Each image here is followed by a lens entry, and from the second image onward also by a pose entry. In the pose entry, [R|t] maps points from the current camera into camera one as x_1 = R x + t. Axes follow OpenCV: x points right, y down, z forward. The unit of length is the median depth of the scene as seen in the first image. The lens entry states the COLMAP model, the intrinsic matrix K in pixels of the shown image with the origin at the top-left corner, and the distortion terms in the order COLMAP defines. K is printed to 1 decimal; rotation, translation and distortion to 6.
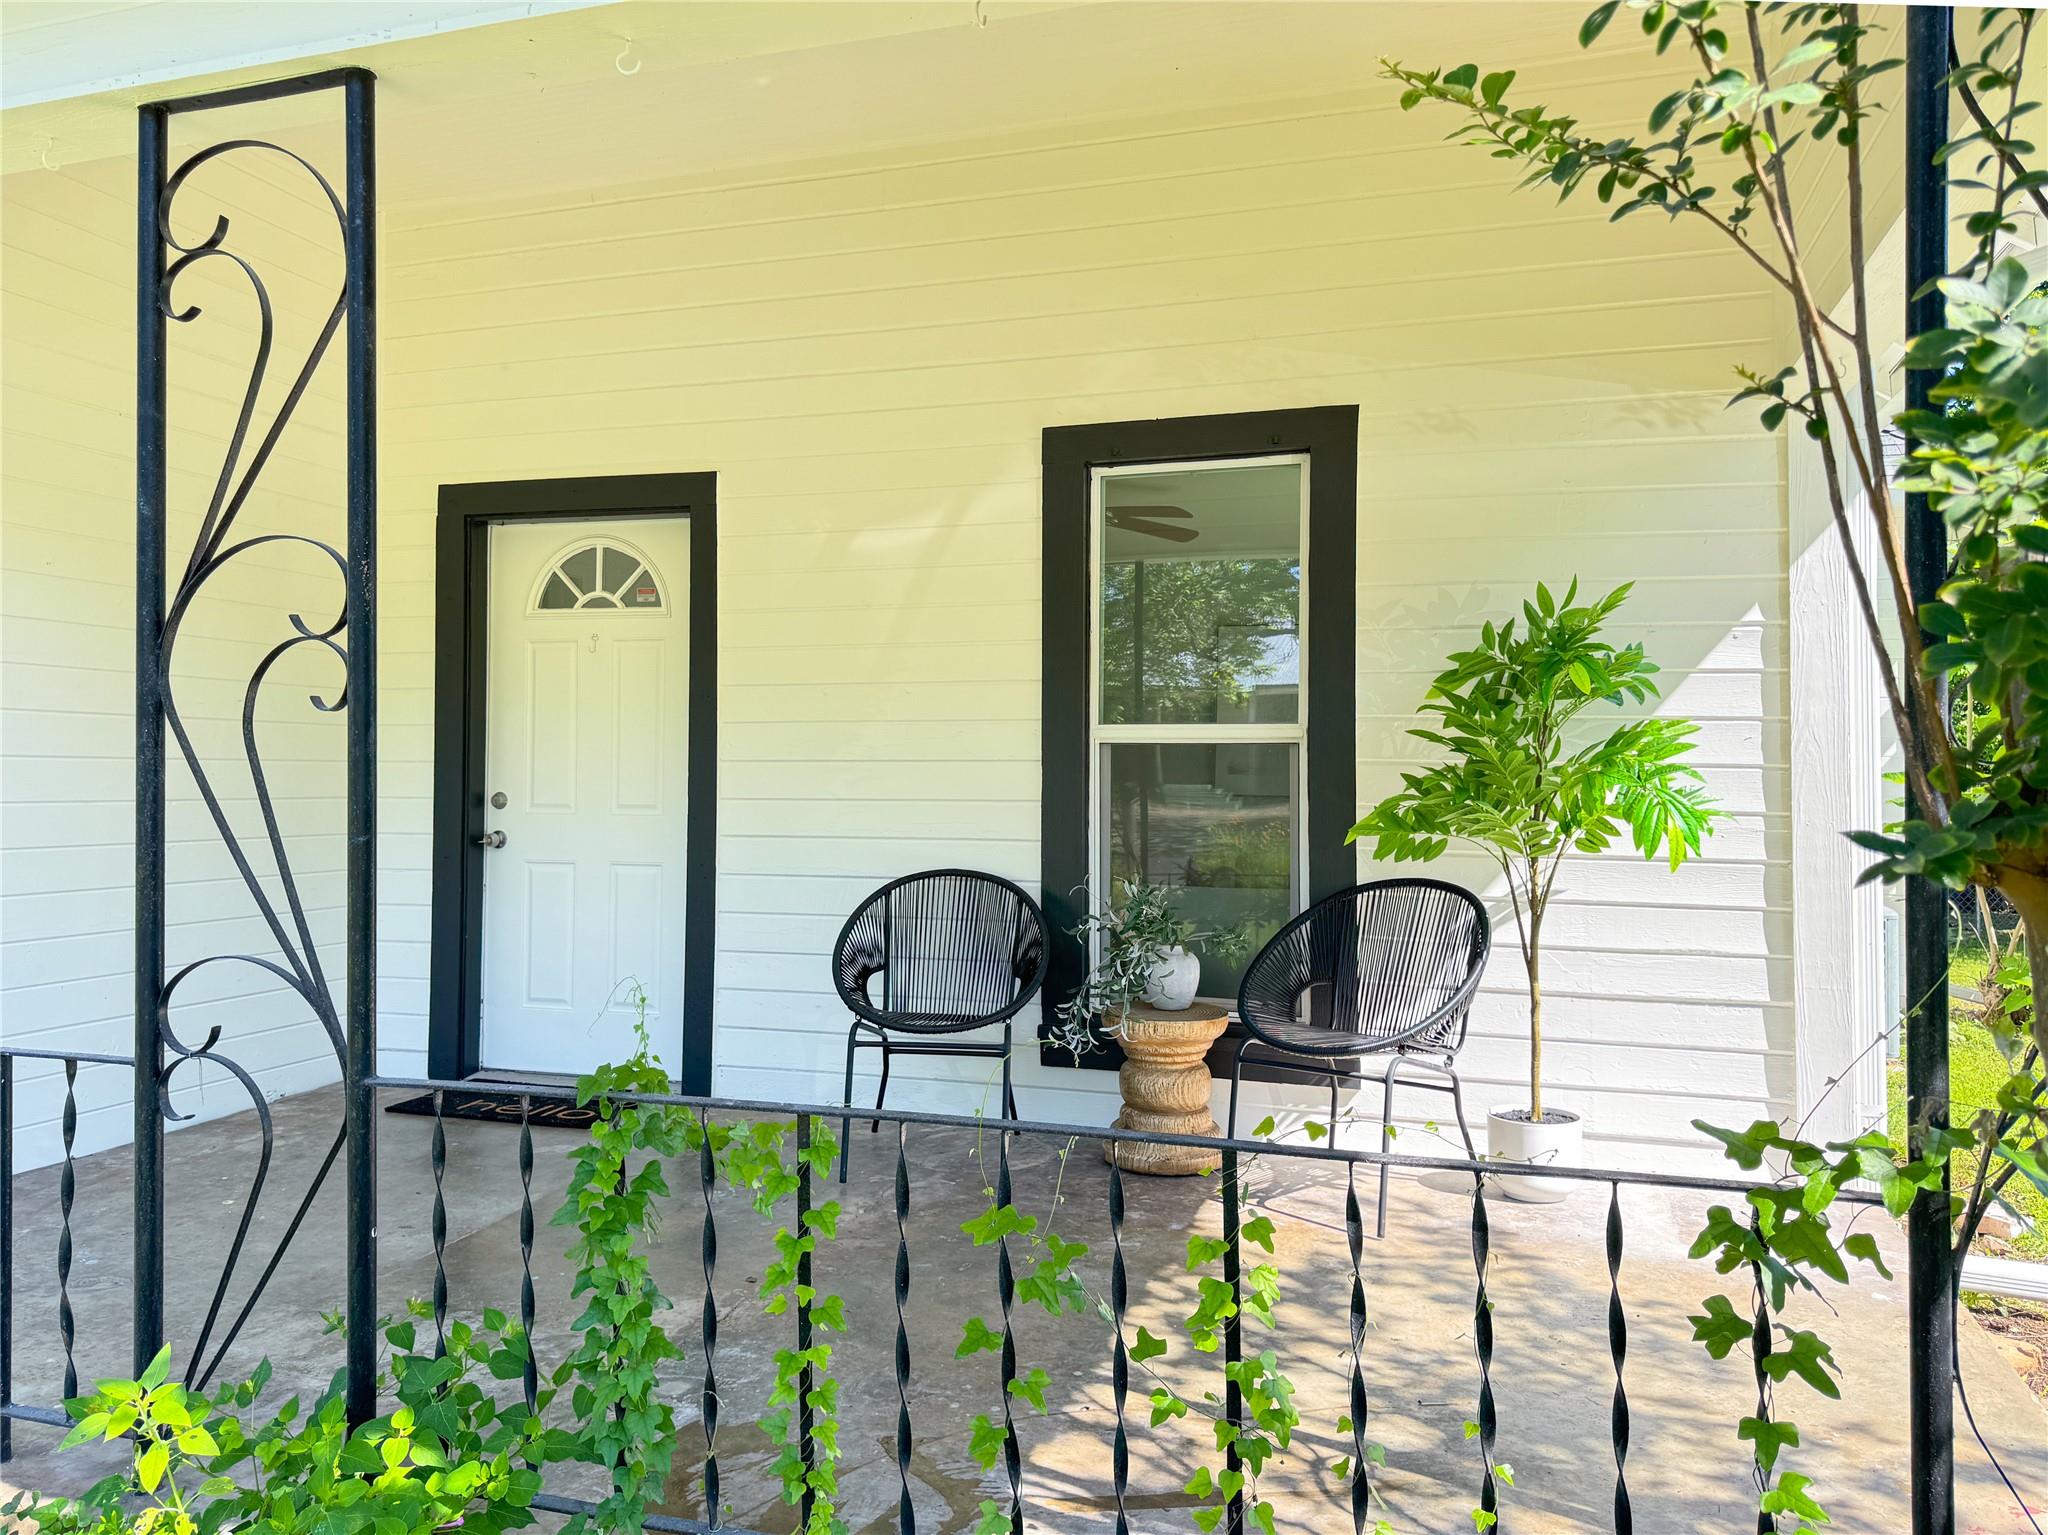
lens RADIAL K [[1530.7, 0, 1024.0], [0, 1530.7, 767.5], [0, 0, 1]] dist [0.097304, -0.140771]
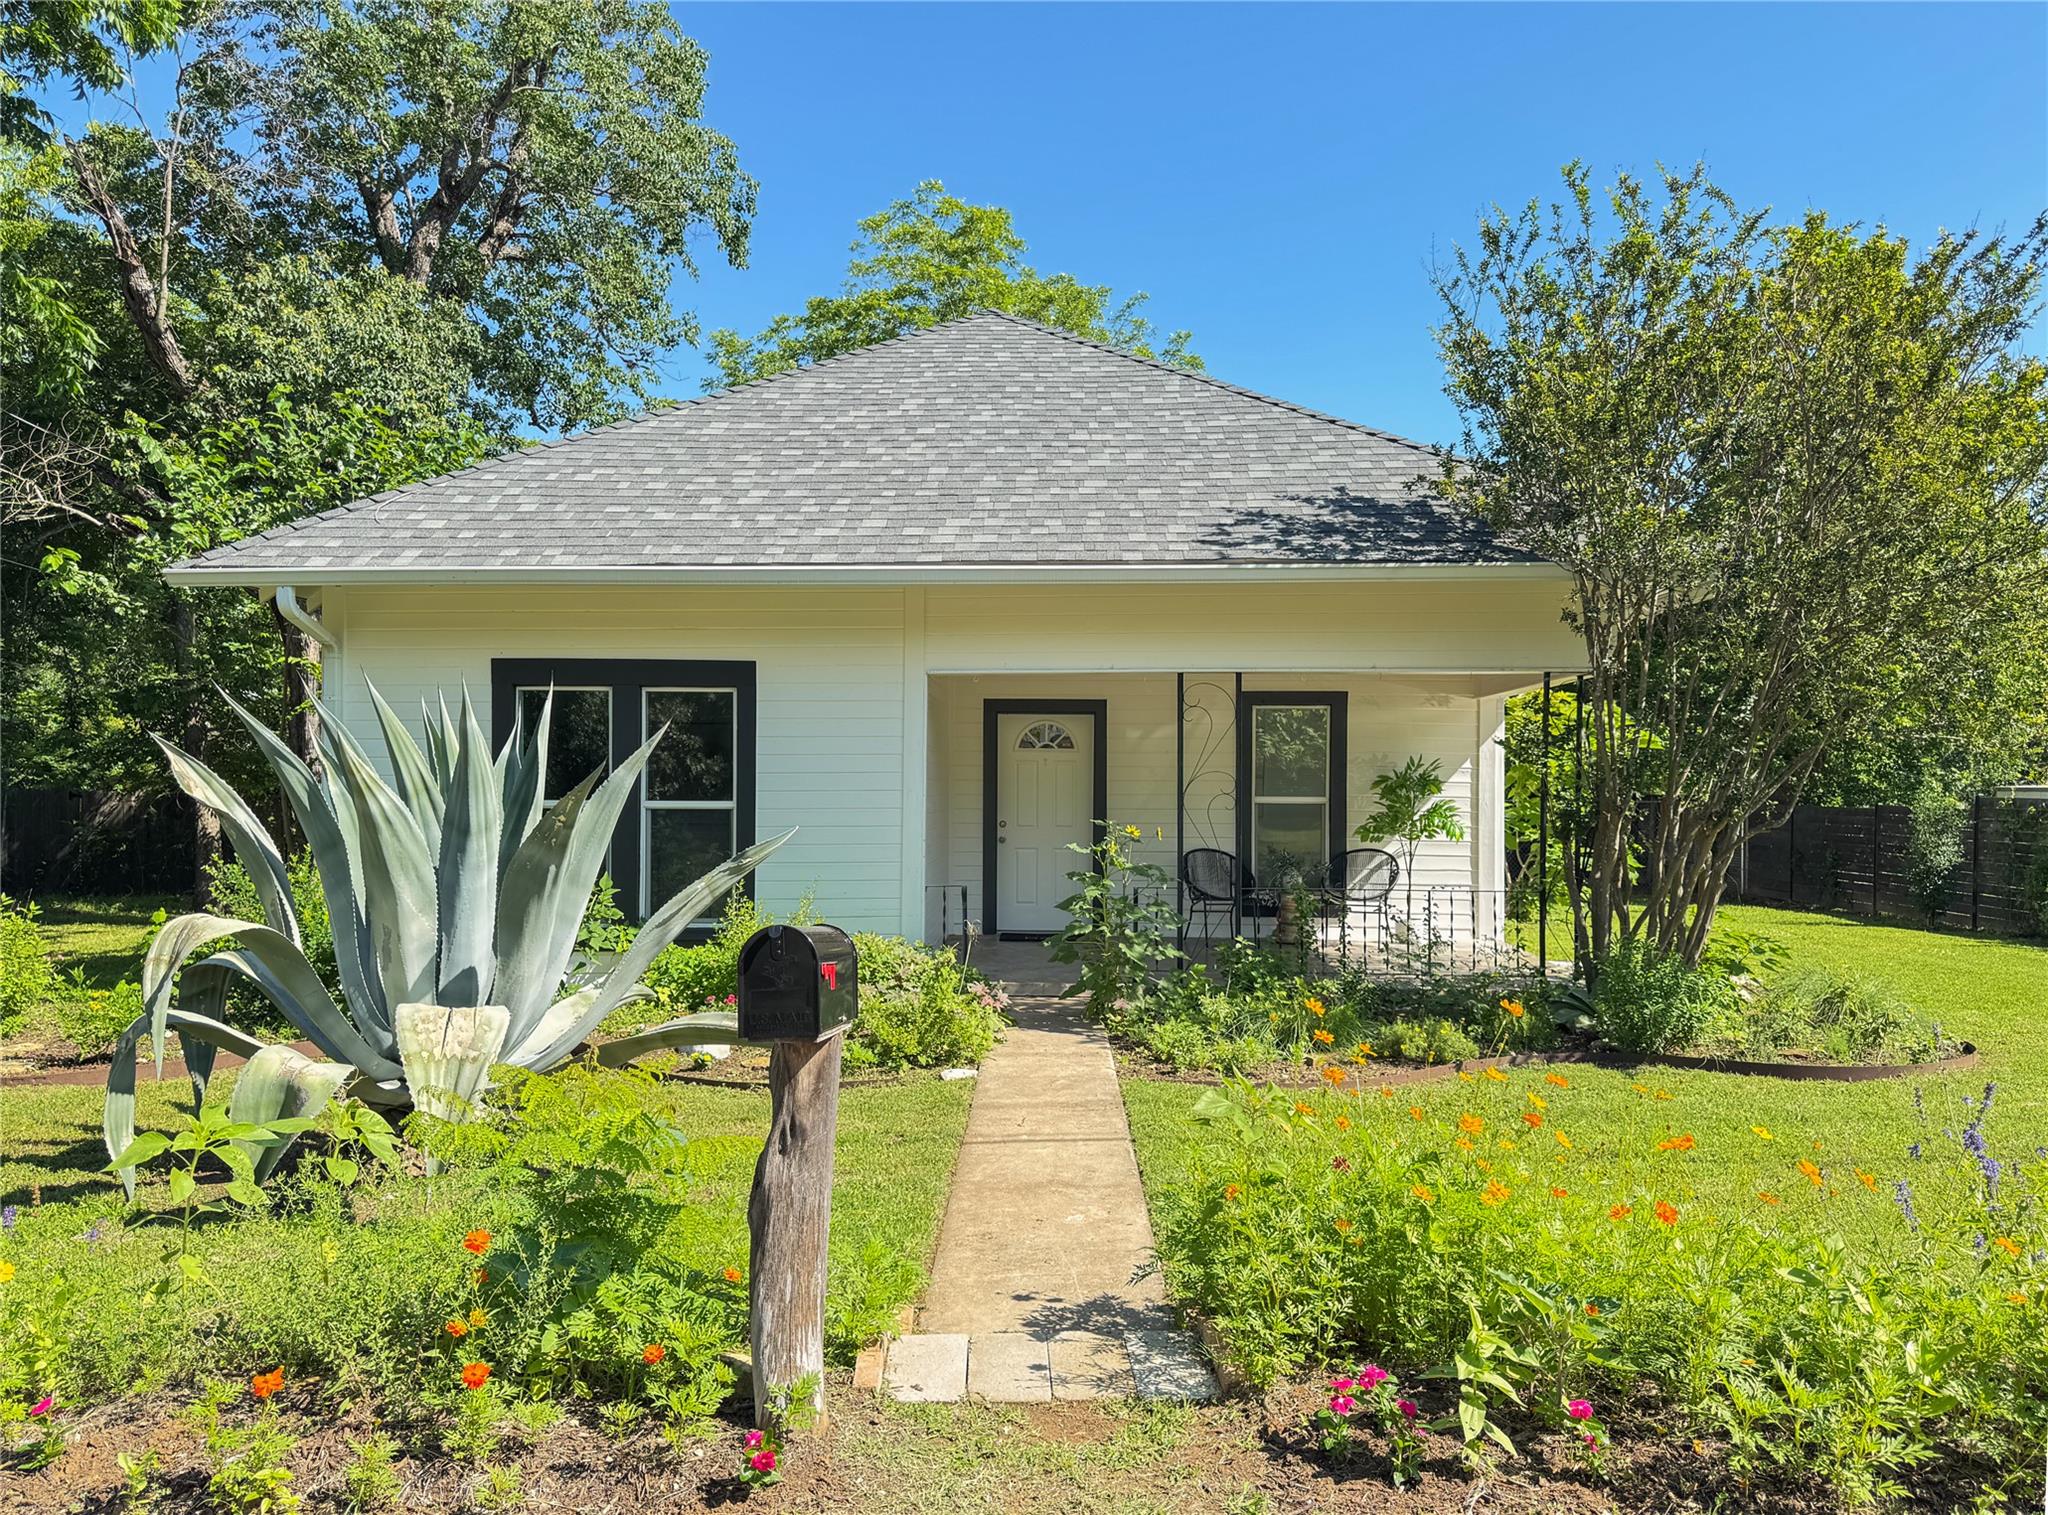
lens RADIAL K [[1531.1, 0, 1094.6], [0, 1531.1, 807.9], [0, 0, 1]] dist [0.111382, -0.140124]
pose [[0.954703, -0.008965, 0.297424, -1.174594], [0.001754, 0.999698, 0.024504, -0.084888], [-0.297554, -0.022872, 0.954431, -1.755016]]
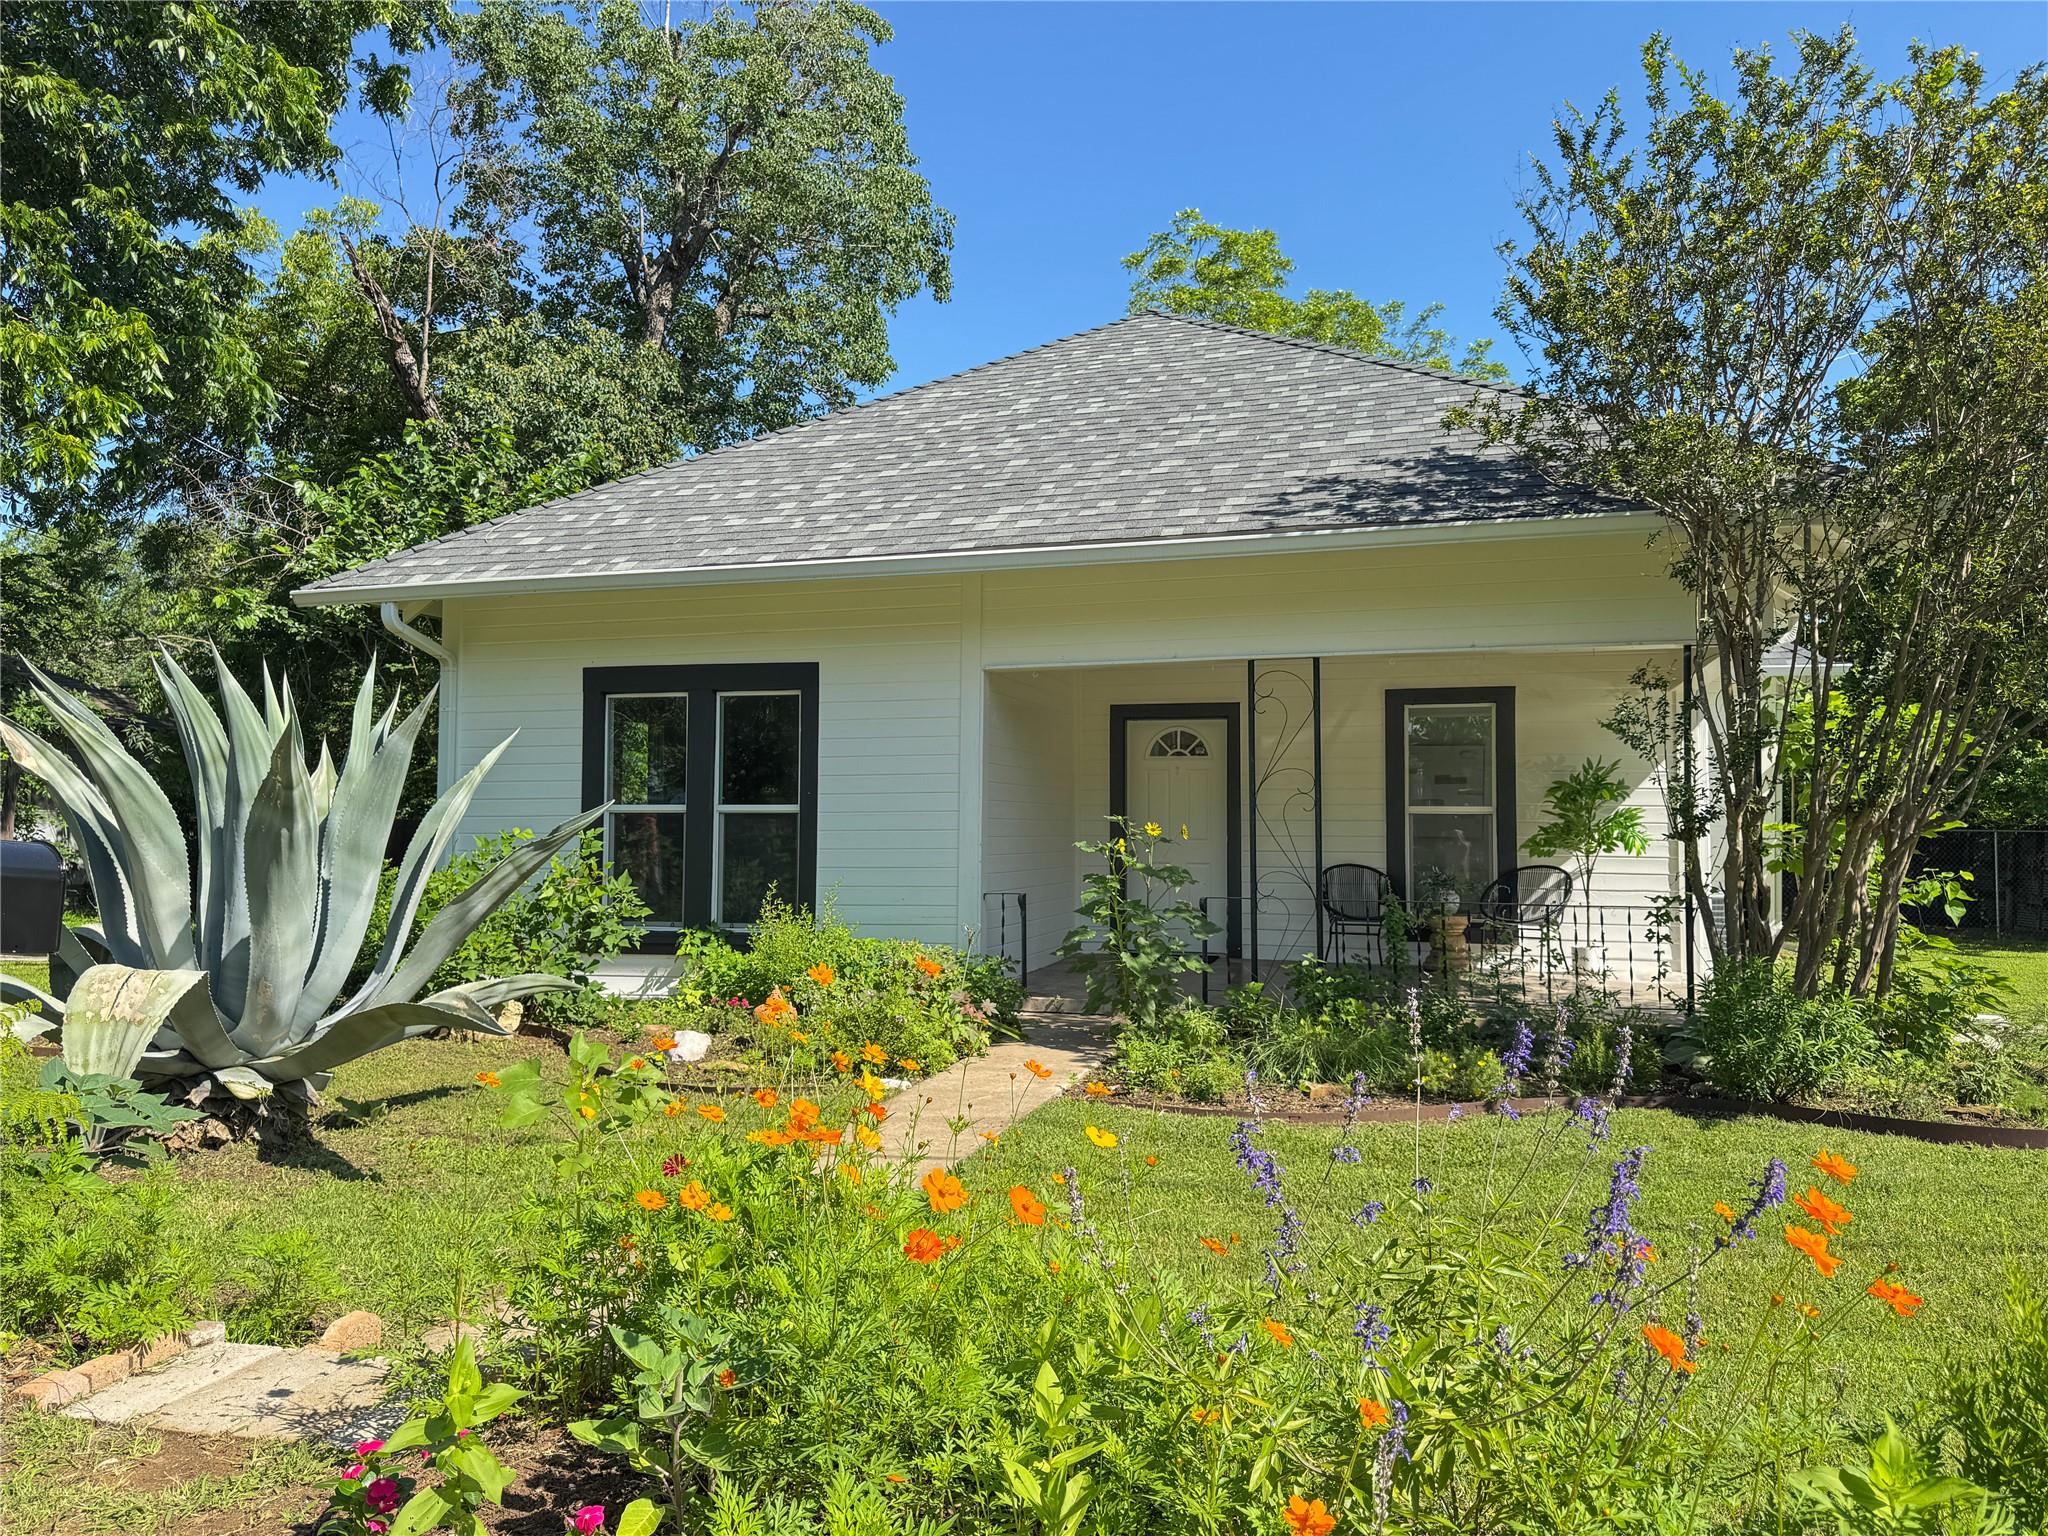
lens RADIAL K [[1530.7, 0, 1024.0], [0, 1530.7, 768.0], [0, 0, 1]] dist [0.097304, -0.140771]
pose [[0.999635, -0.004762, 0.026579, -0.714839], [0.005548, 0.999548, -0.029551, -0.022119], [-0.026426, 0.029688, 0.999210, -1.661981]]
